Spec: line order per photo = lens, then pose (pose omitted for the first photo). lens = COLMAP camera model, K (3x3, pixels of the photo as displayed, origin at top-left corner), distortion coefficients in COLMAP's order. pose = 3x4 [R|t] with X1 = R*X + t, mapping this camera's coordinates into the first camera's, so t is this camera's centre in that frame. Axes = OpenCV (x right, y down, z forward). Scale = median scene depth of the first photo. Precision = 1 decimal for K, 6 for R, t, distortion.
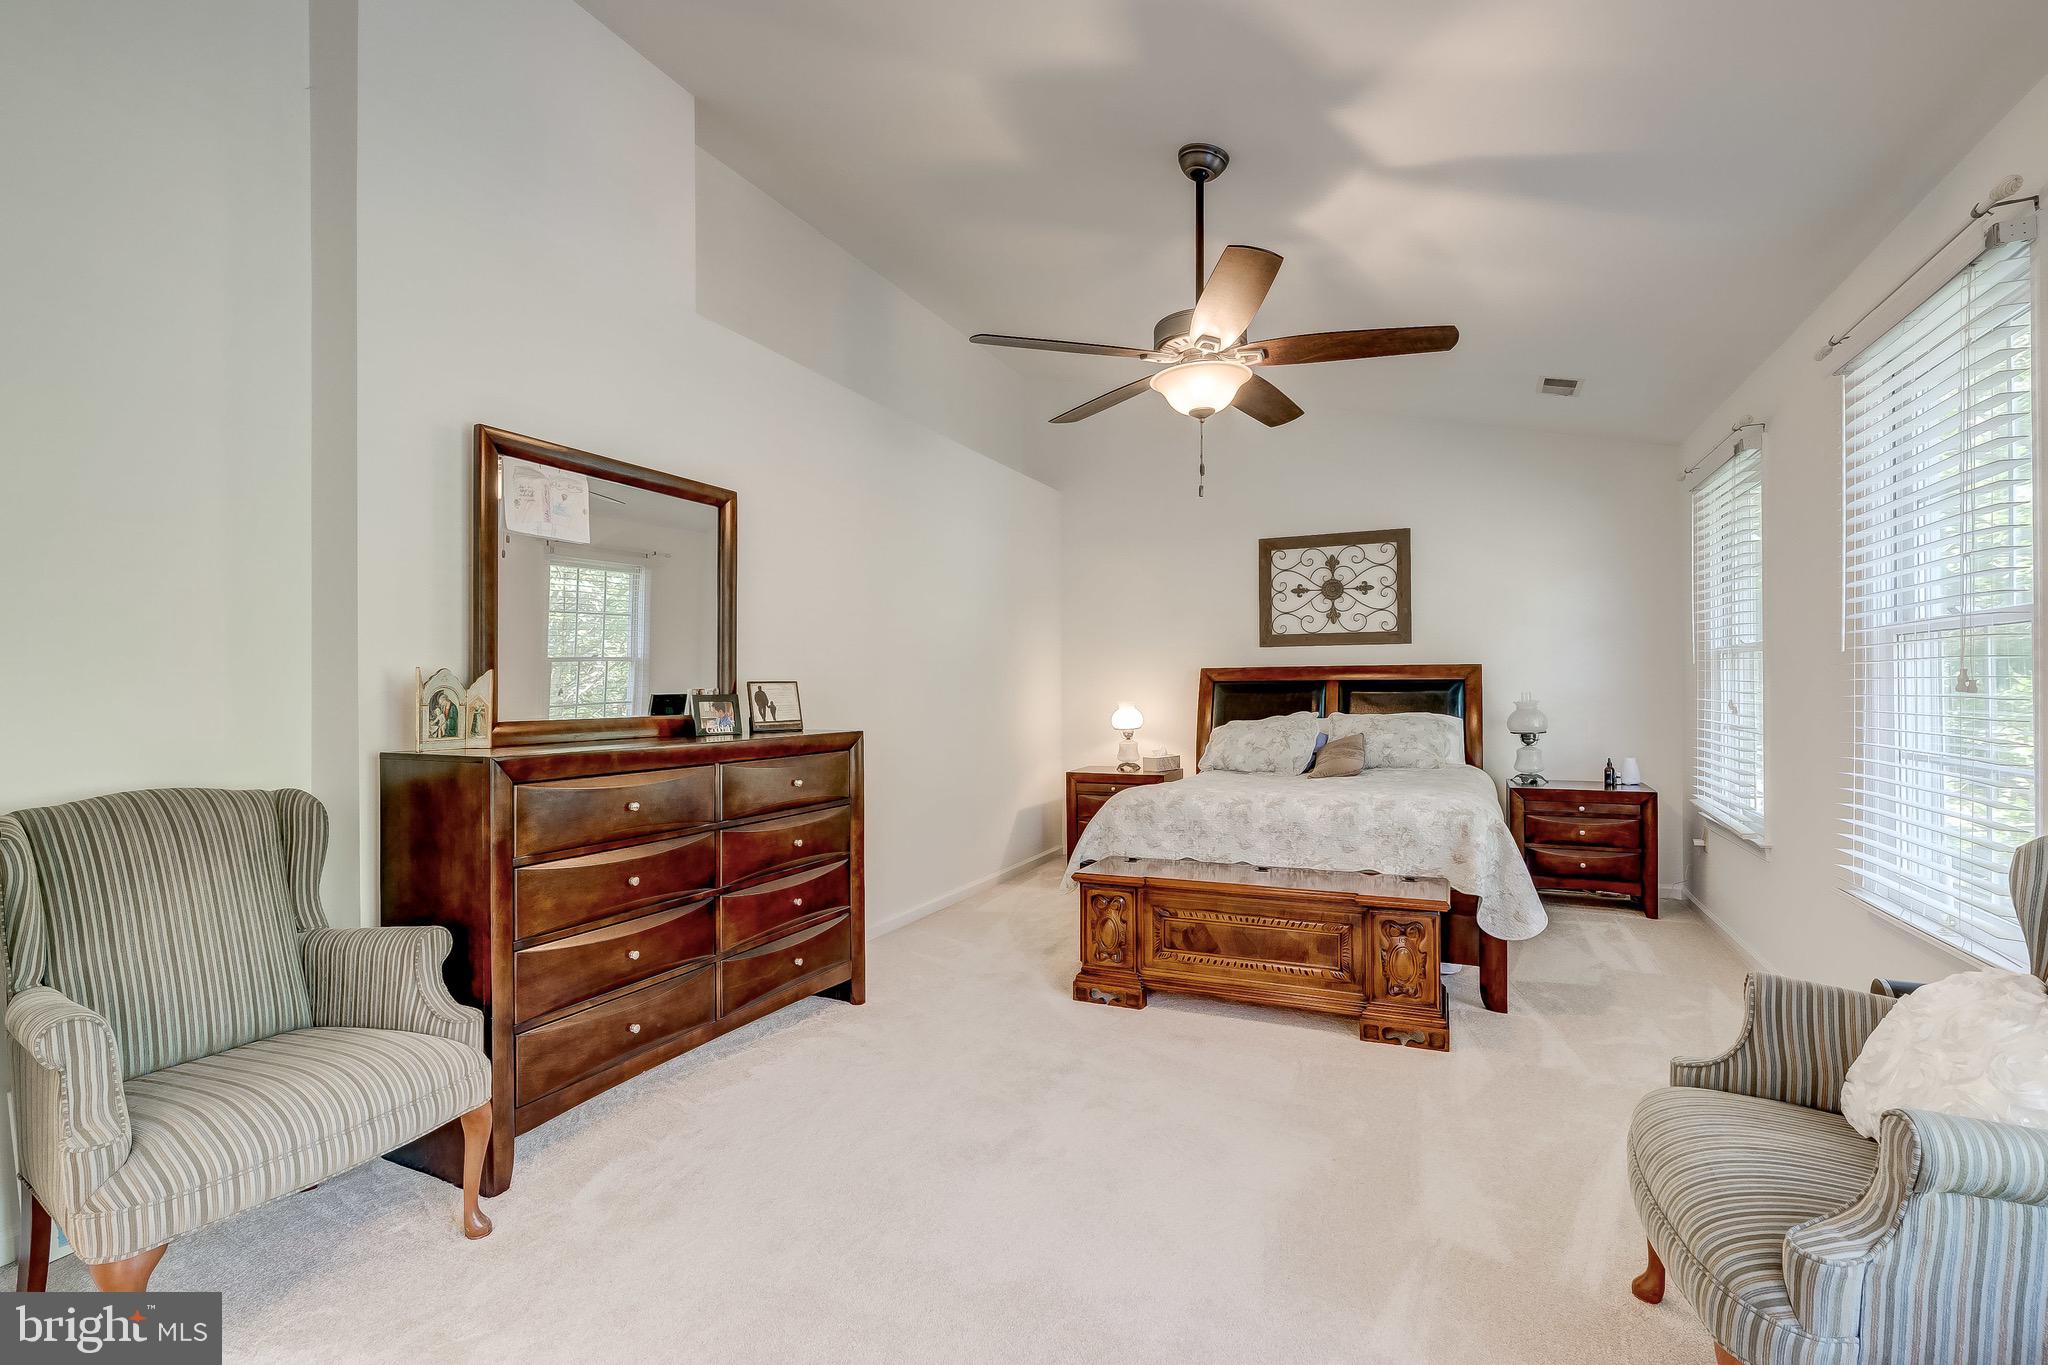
lens RADIAL K [[937.1, 0, 1023.7], [0, 937.1, 691.4], [0, 0, 1]] dist [-0.004083, 0.002429]
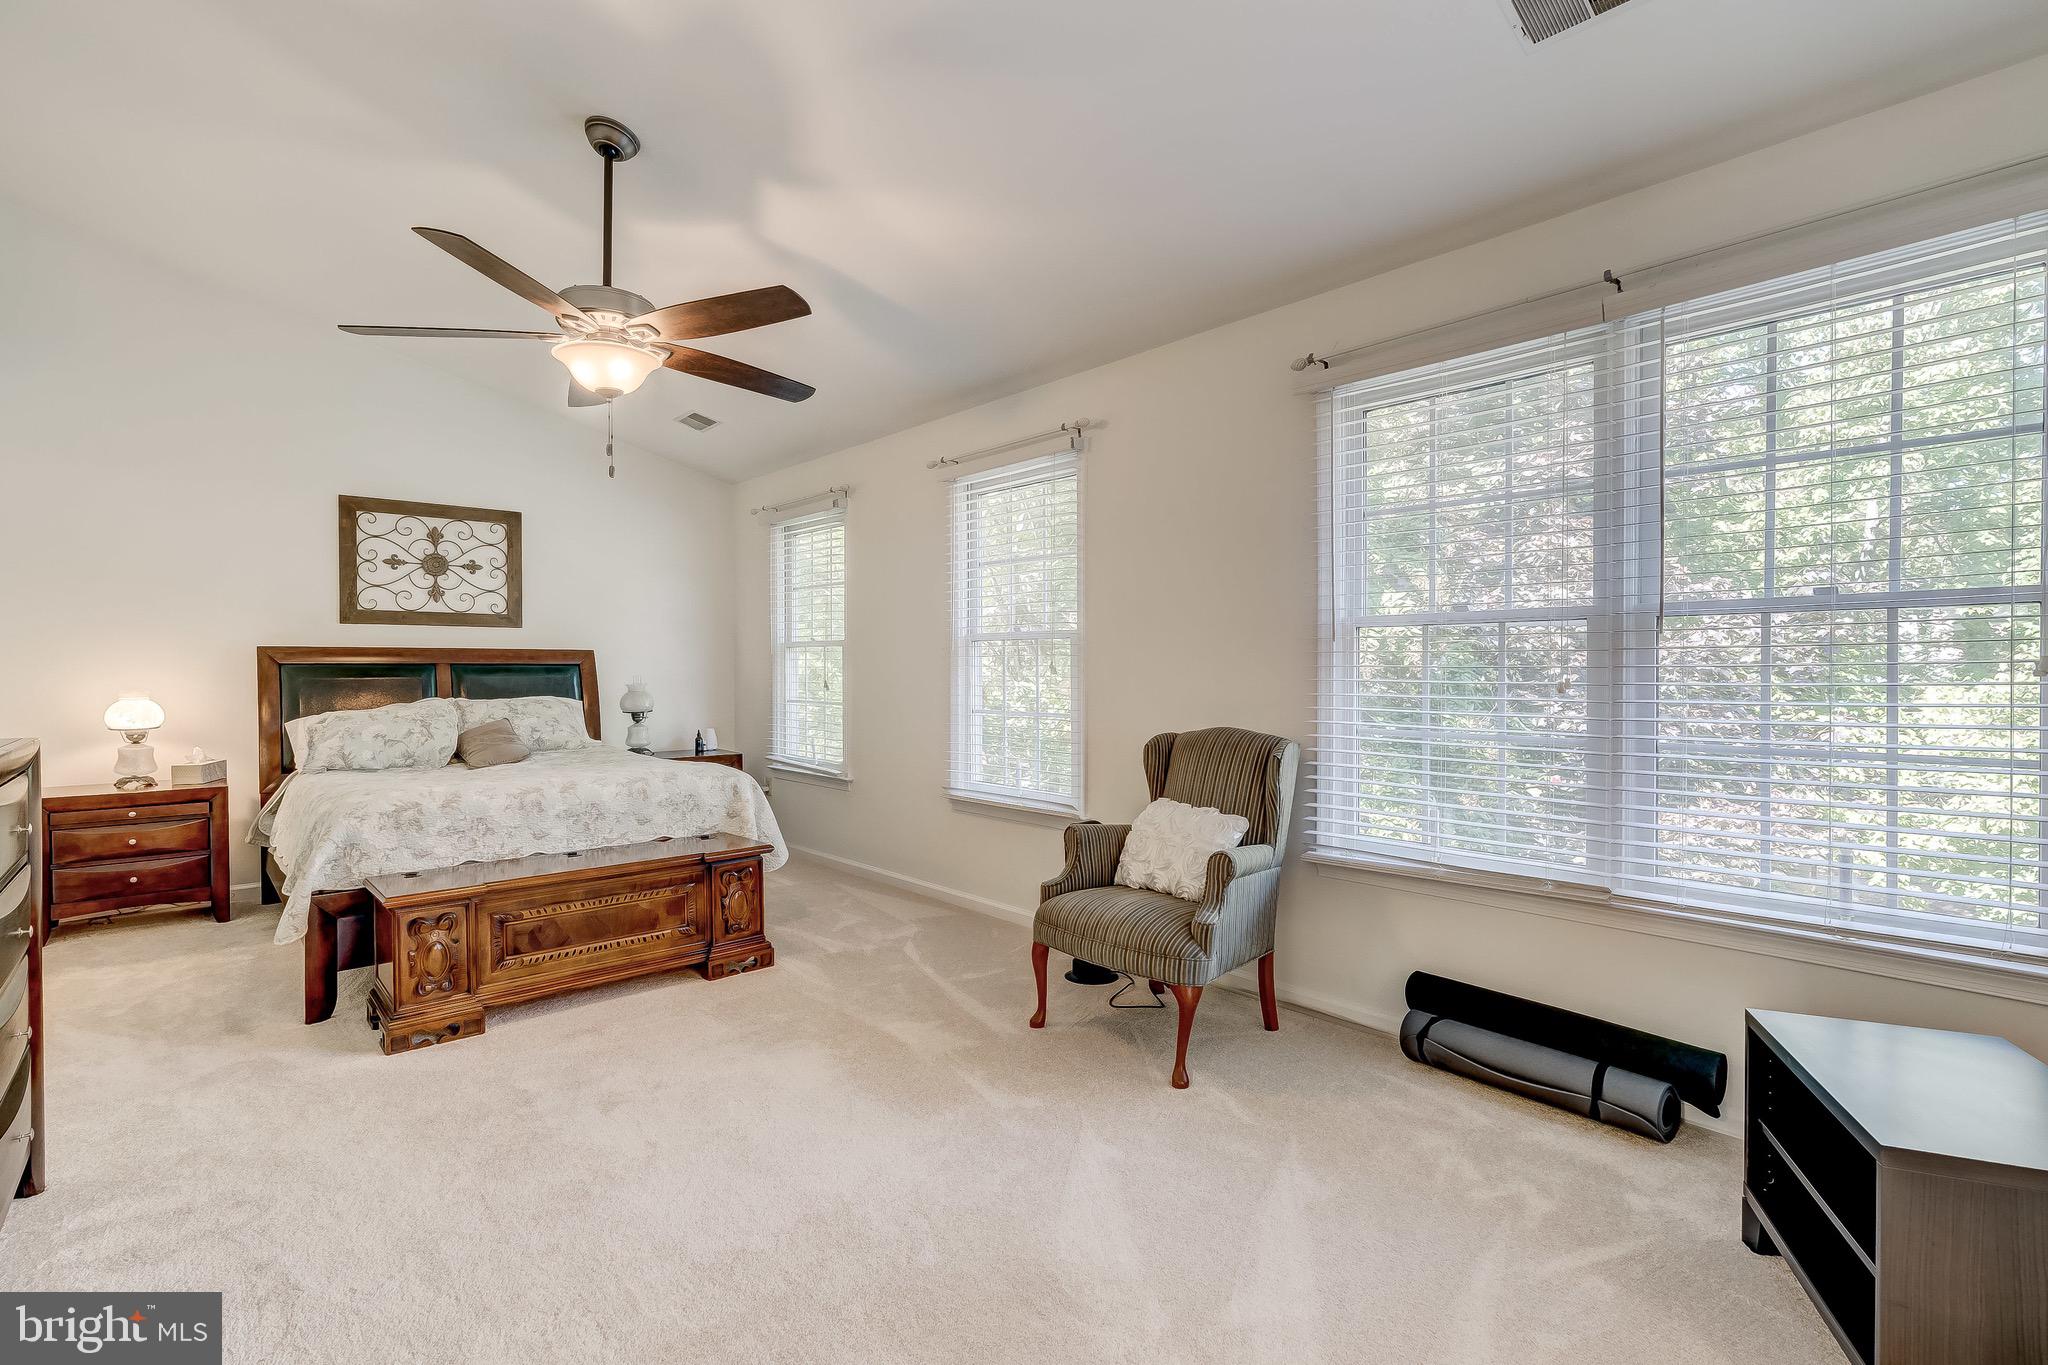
lens RADIAL K [[937.1, 0, 1024.1], [0, 937.1, 679.6], [0, 0, 1]] dist [-0.004083, 0.002429]
pose [[0.399772, -0.004431, 0.916604, -0.336971], [0.002625, 0.999990, 0.003689, 0.002361], [-0.916611, 0.000931, 0.399779, 0.124658]]
